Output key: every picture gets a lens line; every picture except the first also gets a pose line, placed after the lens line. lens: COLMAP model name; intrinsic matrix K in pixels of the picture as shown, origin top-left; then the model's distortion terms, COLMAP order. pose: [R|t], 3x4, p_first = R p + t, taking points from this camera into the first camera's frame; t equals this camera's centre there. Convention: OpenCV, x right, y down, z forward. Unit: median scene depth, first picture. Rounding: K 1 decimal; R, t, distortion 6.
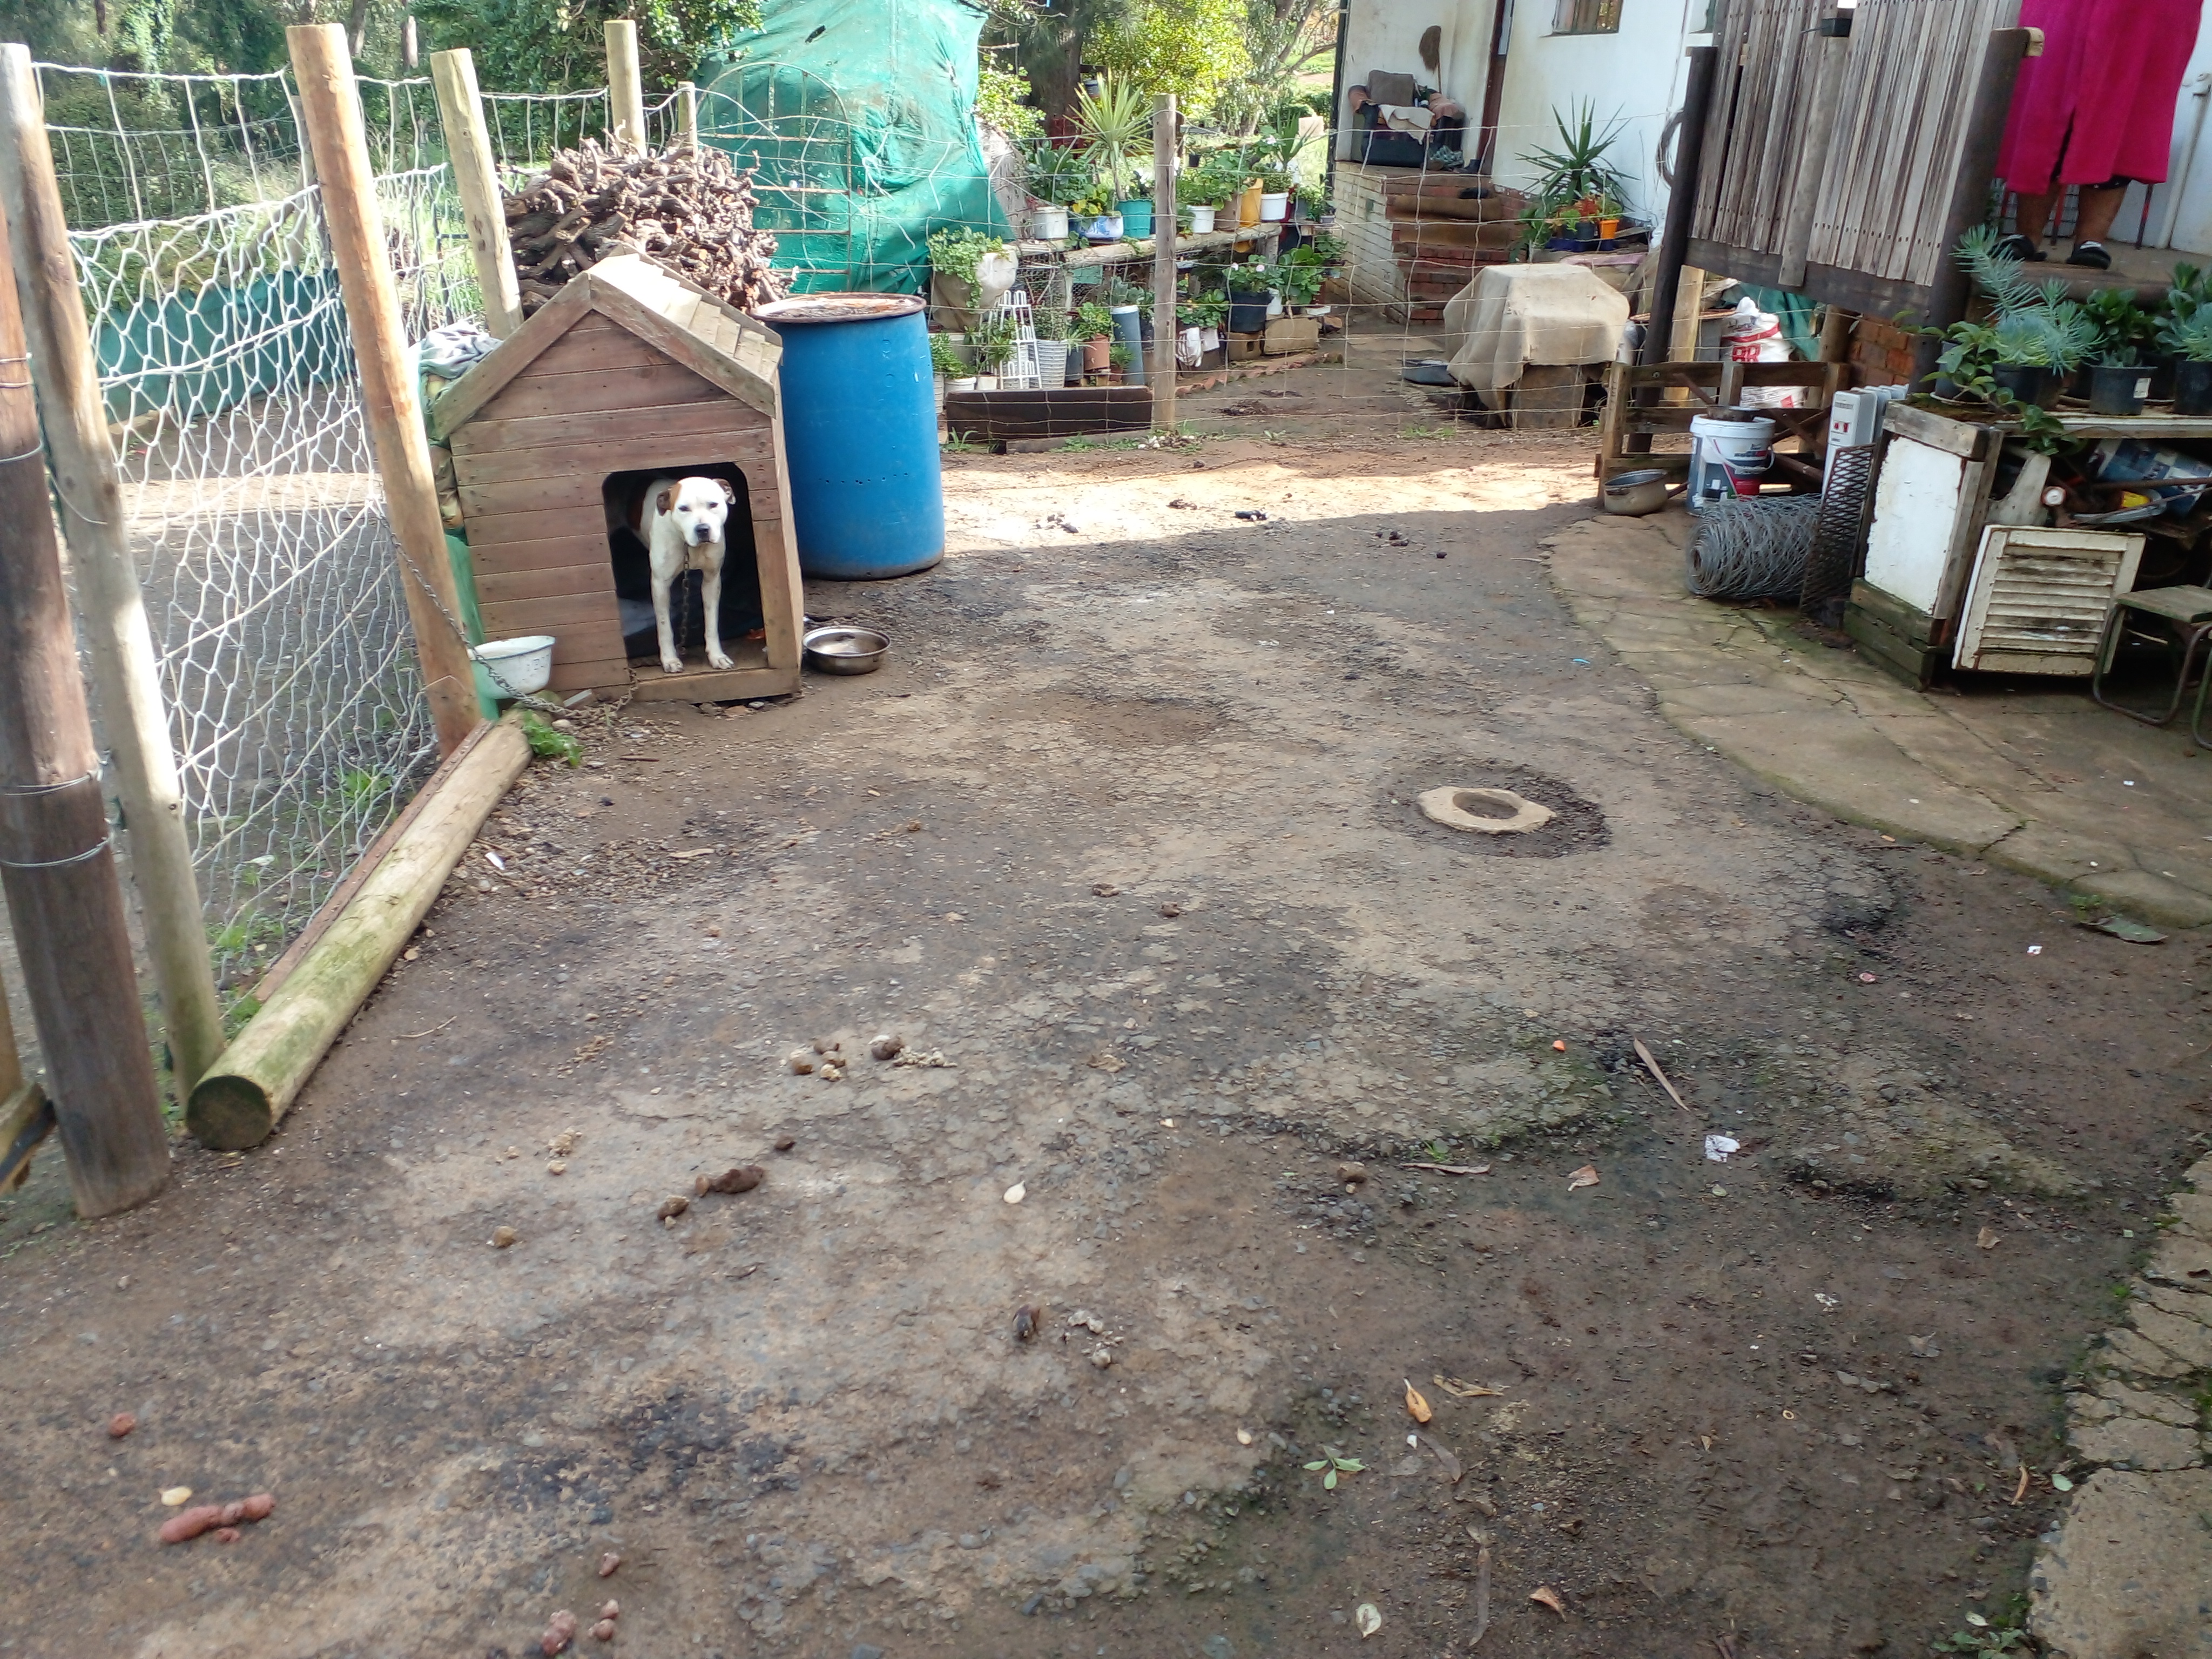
lens RADIAL K [[1743.7, 0, 1113.2], [0, 1743.7, 855.1], [0, 0, 1]] dist [0.077879, -0.120417]
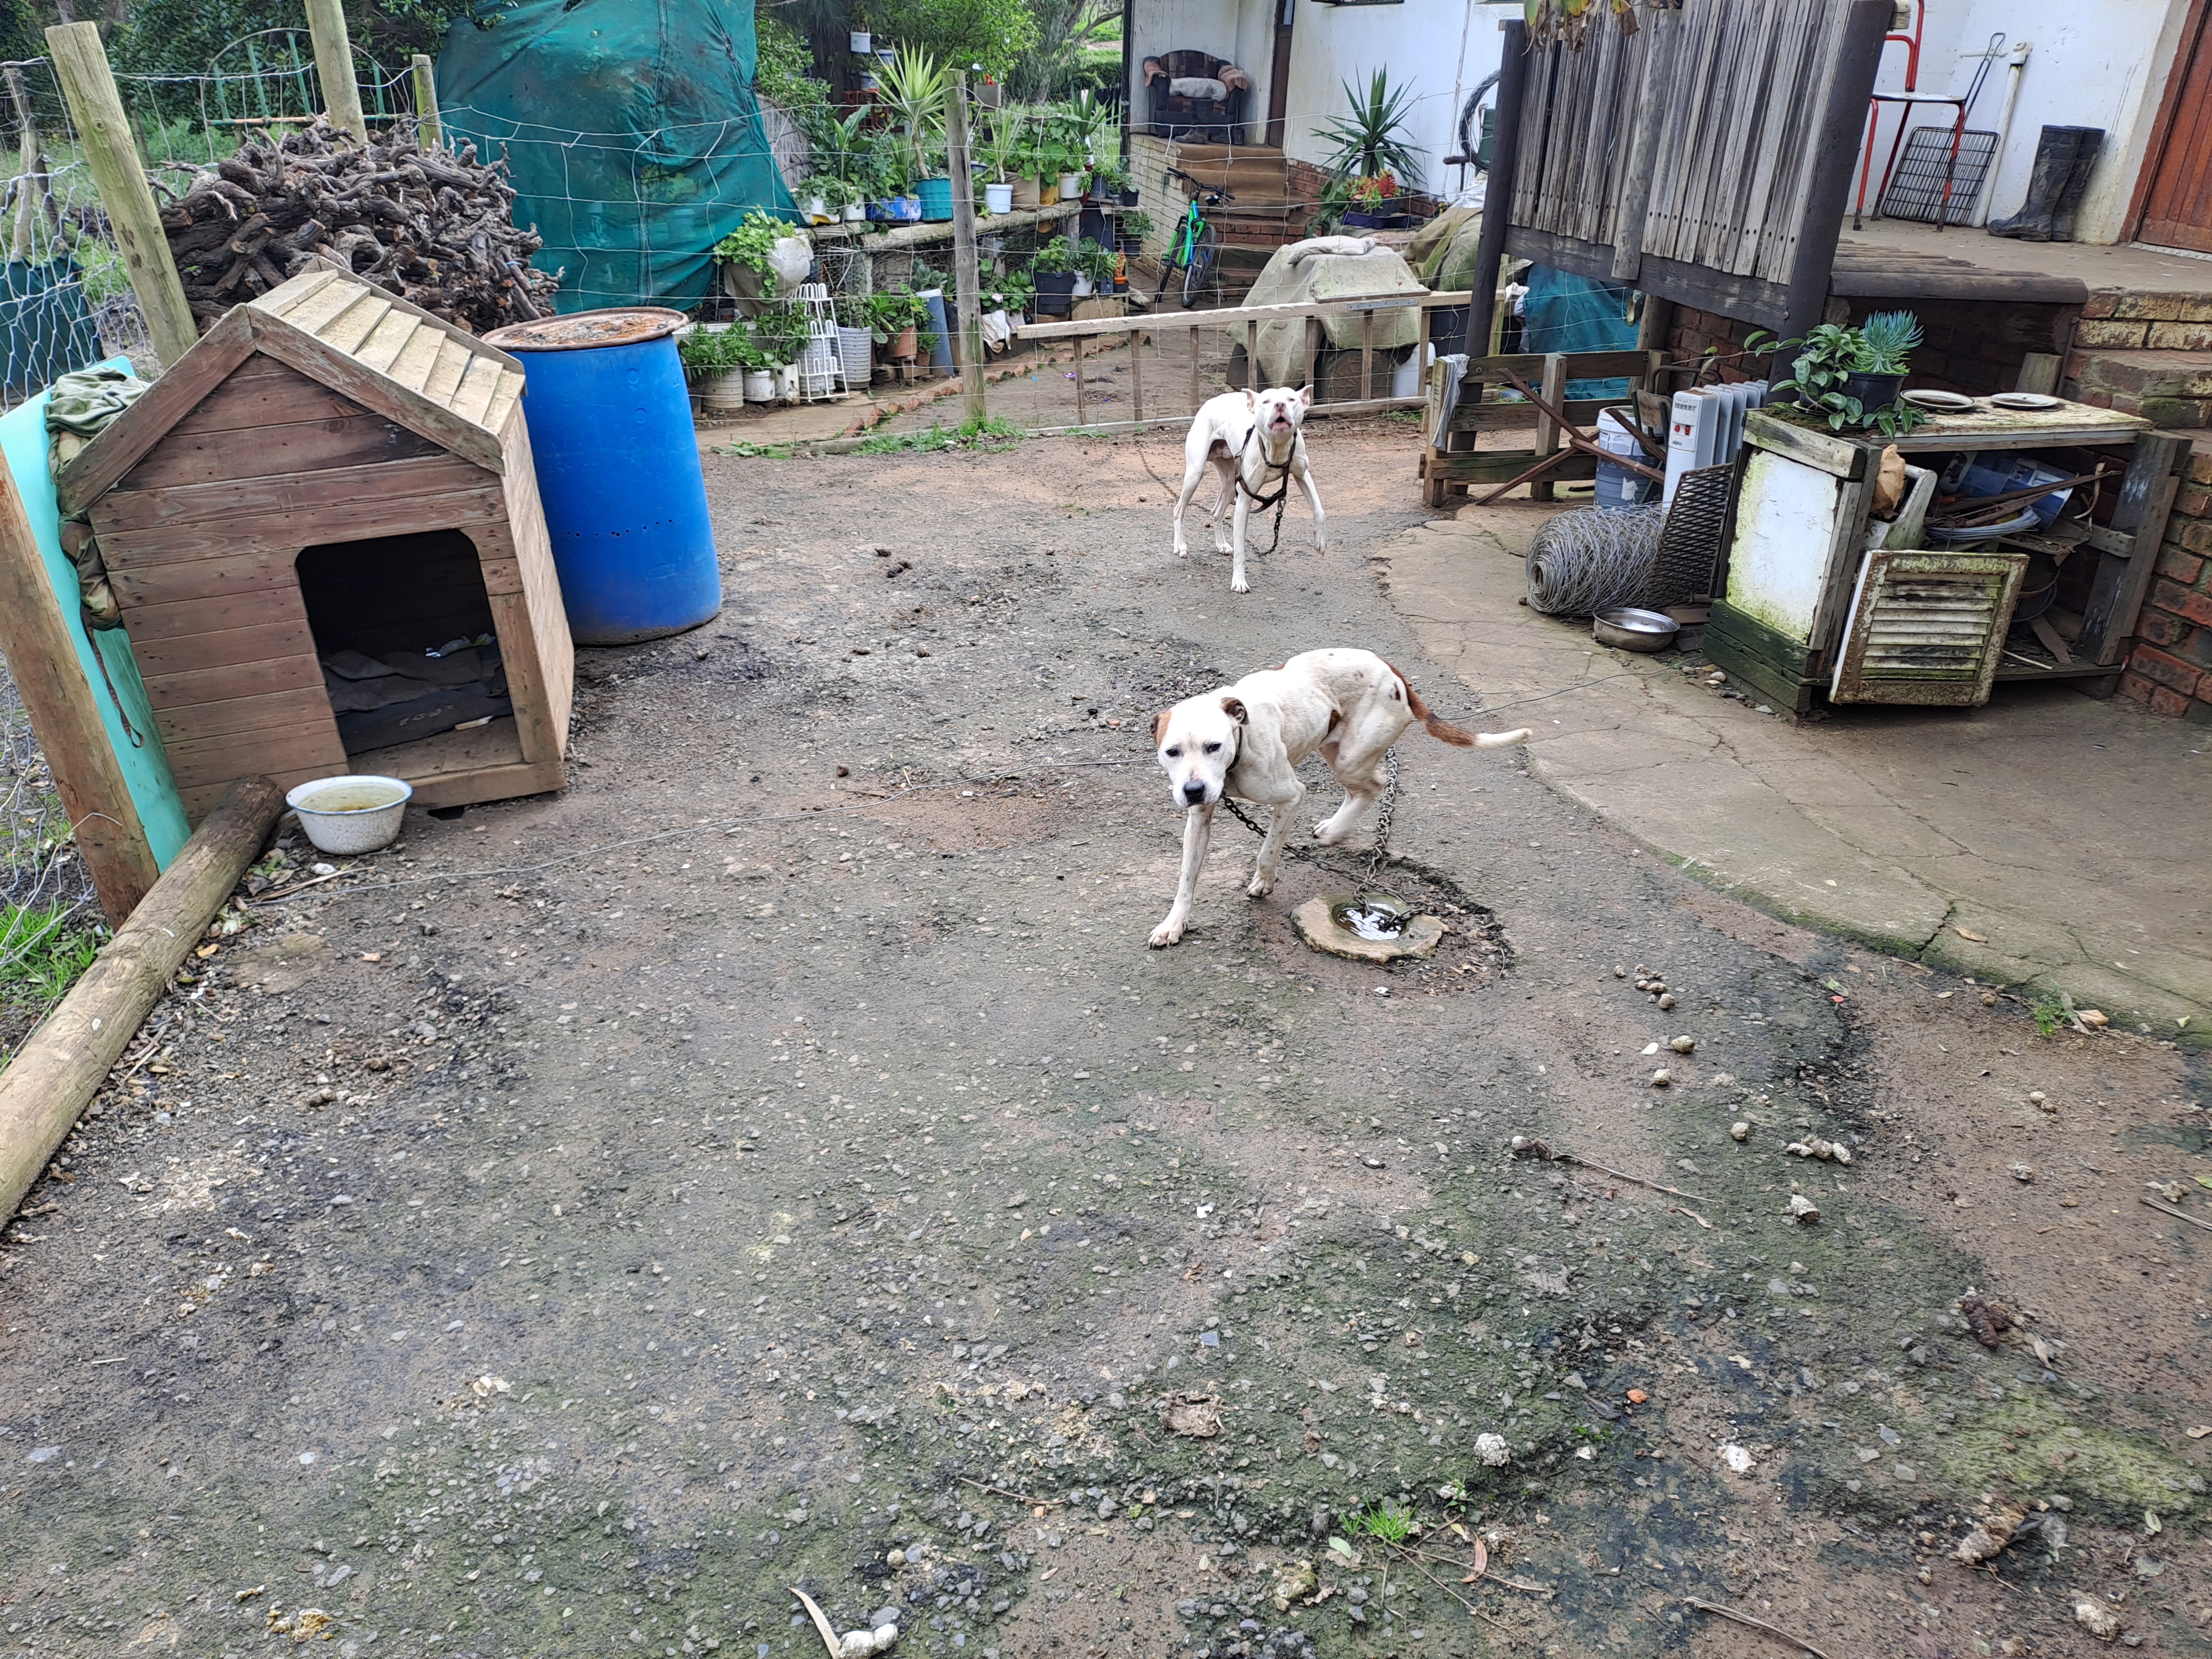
lens RADIAL K [[1635.5, 0, 1132.7], [0, 1635.5, 870.4], [0, 0, 1]] dist [0.042355, -0.023370]
pose [[0.992595, -0.055361, 0.108124, 0.006652], [0.050131, 0.997465, 0.050505, -0.067386], [-0.110646, -0.044711, 0.992854, 0.141442]]
